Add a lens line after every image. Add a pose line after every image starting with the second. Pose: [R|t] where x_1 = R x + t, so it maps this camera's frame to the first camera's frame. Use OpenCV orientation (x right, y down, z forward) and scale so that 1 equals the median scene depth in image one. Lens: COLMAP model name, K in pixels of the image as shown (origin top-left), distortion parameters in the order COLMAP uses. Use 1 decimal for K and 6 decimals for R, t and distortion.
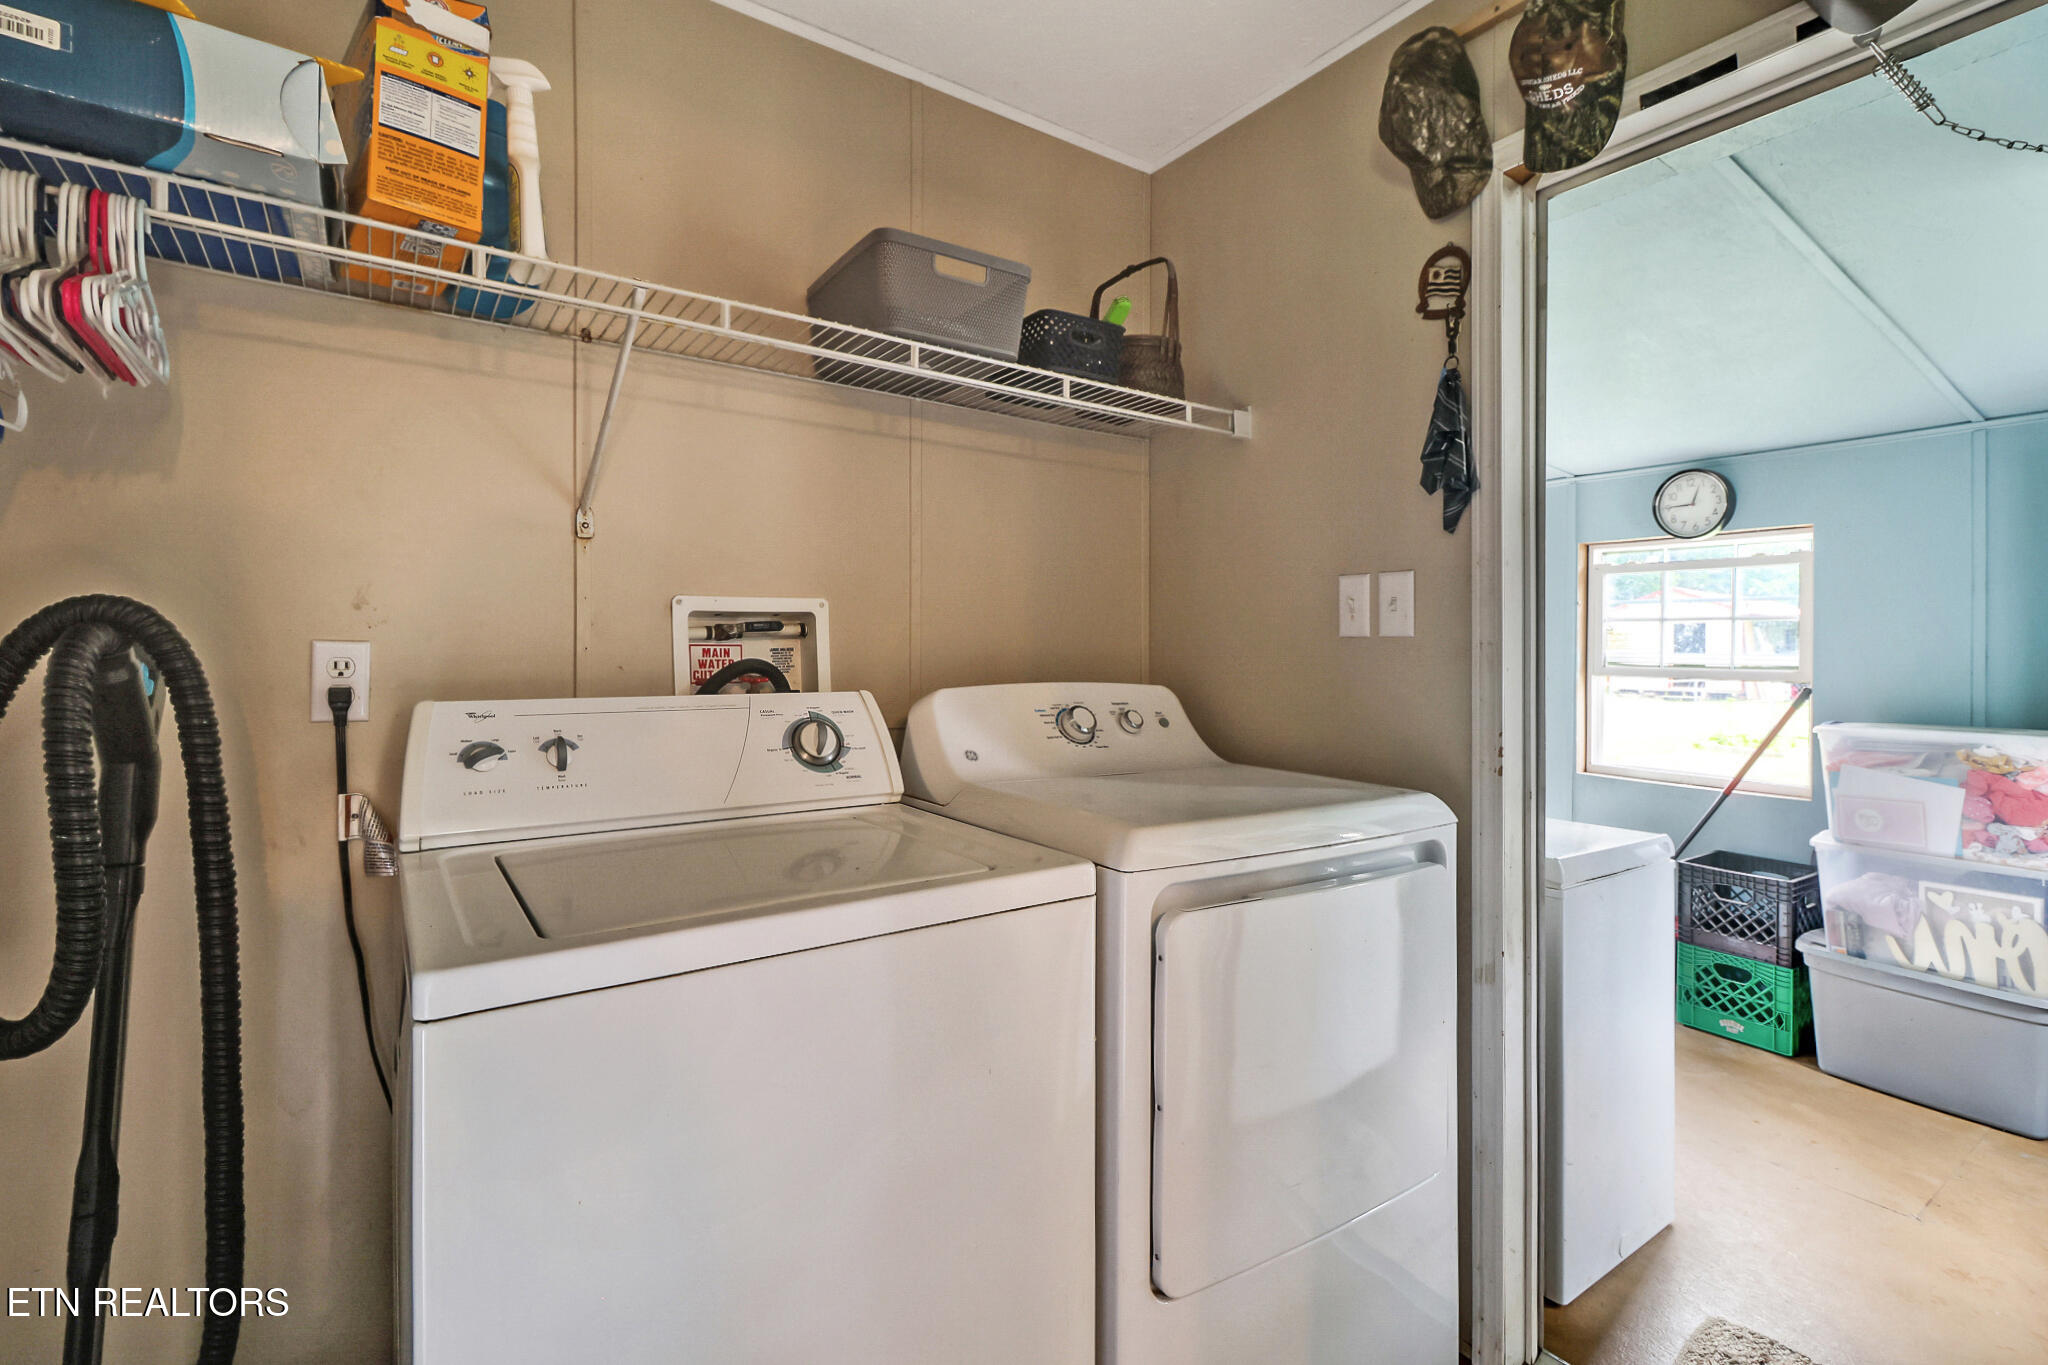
lens RADIAL K [[964.2, 0, 1026.3], [0, 964.2, 673.0], [0, 0, 1]] dist [-0.022956, 0.000251]
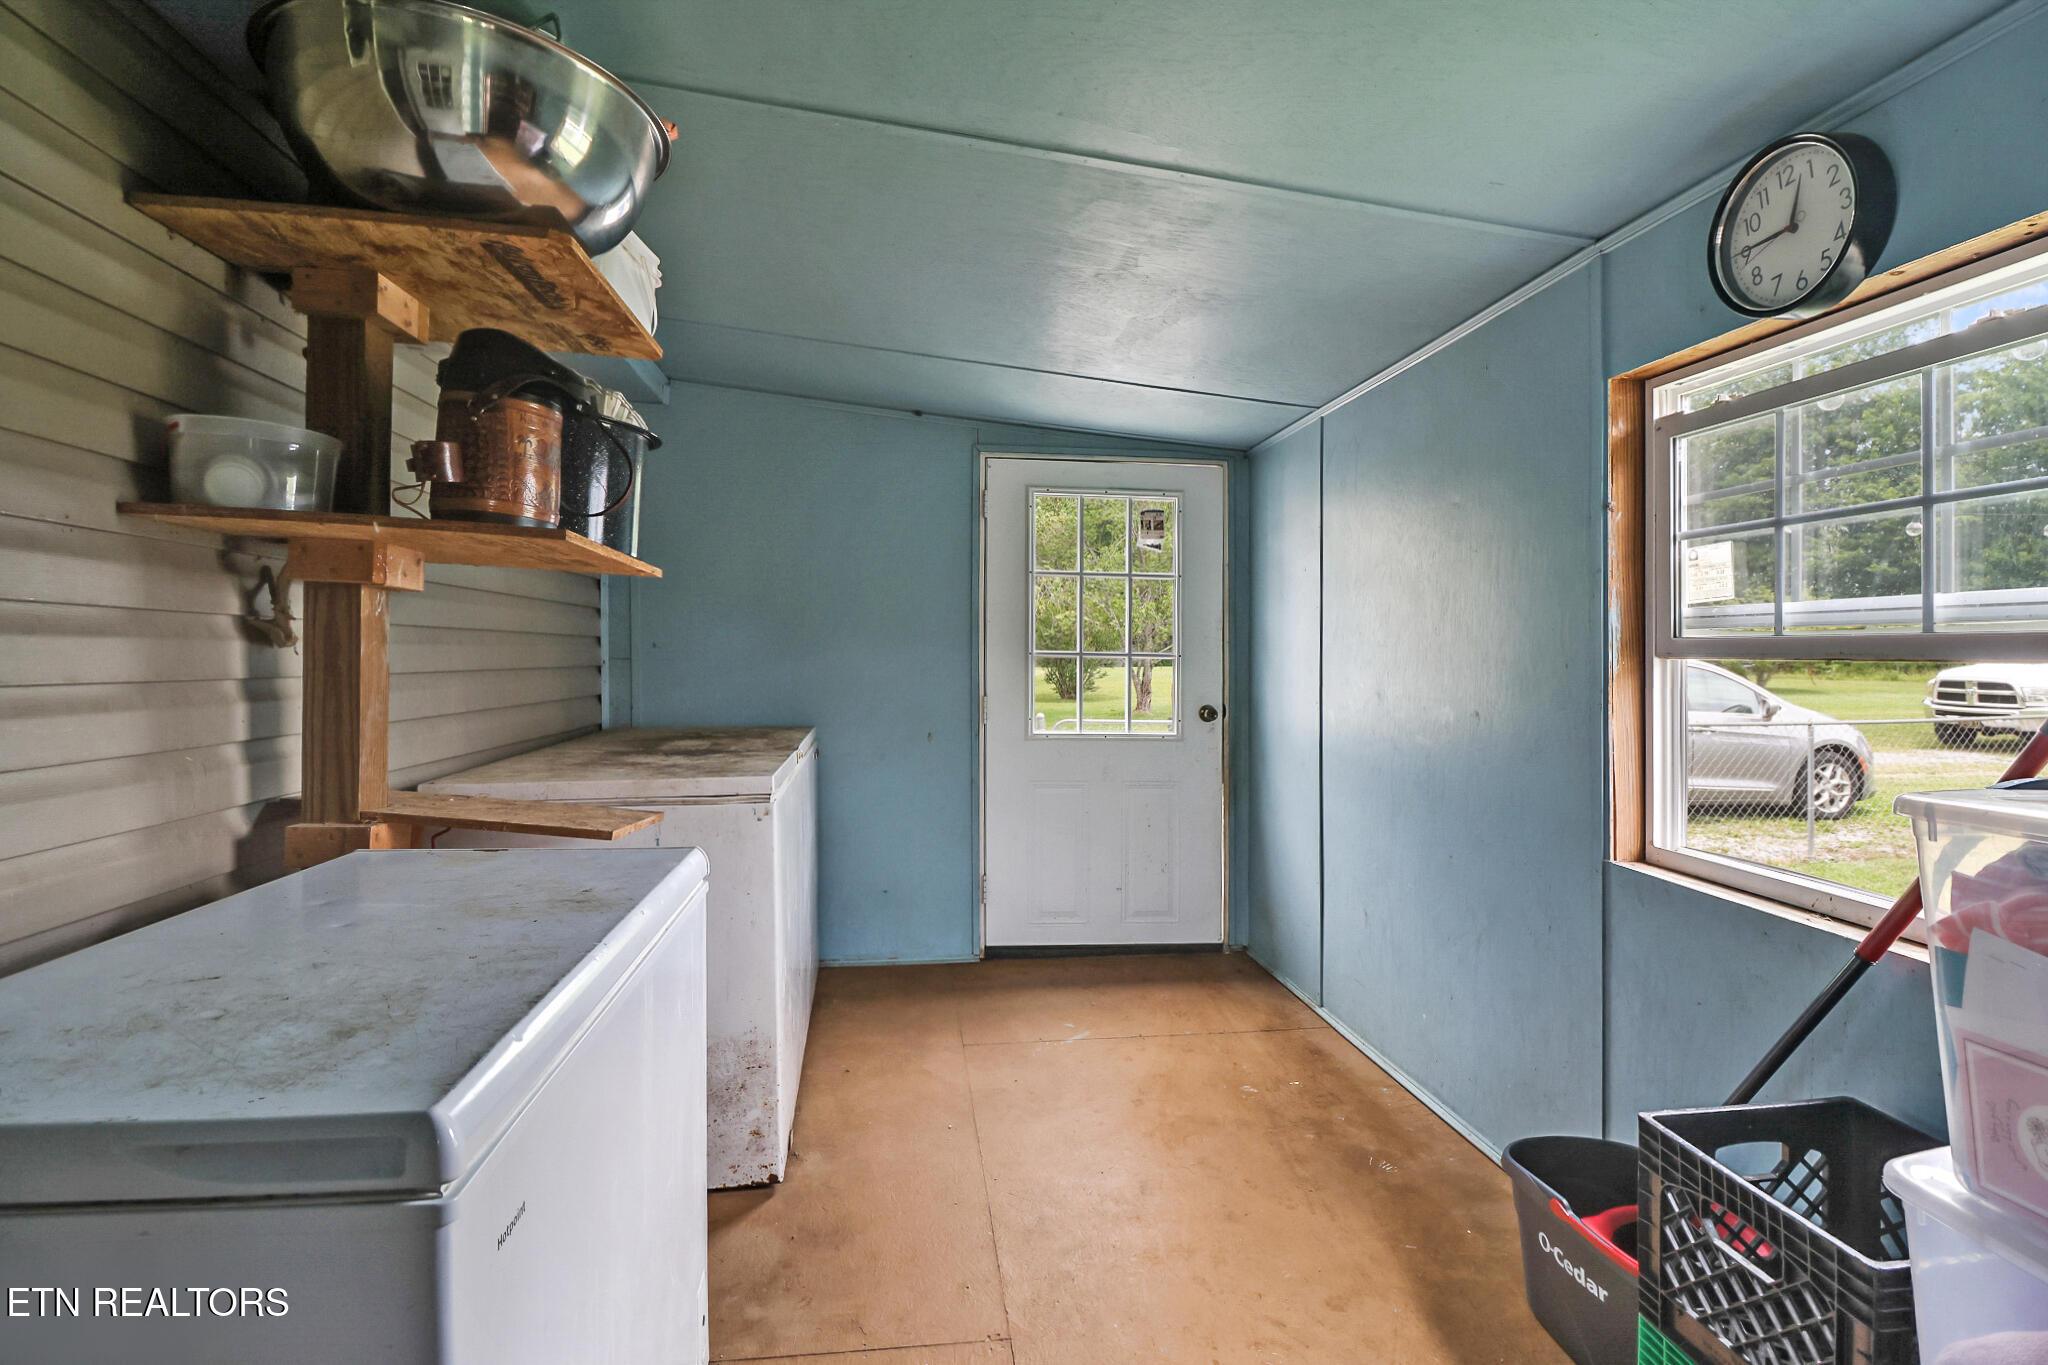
lens RADIAL K [[964.2, 0, 1019.2], [0, 964.2, 676.5], [0, 0, 1]] dist [-0.022956, 0.000251]
pose [[0.887761, 0.001847, -0.460301, 0.583823], [-0.002561, 0.999996, -0.000927, 0.014963], [0.460297, 0.002002, 0.887762, 0.484978]]
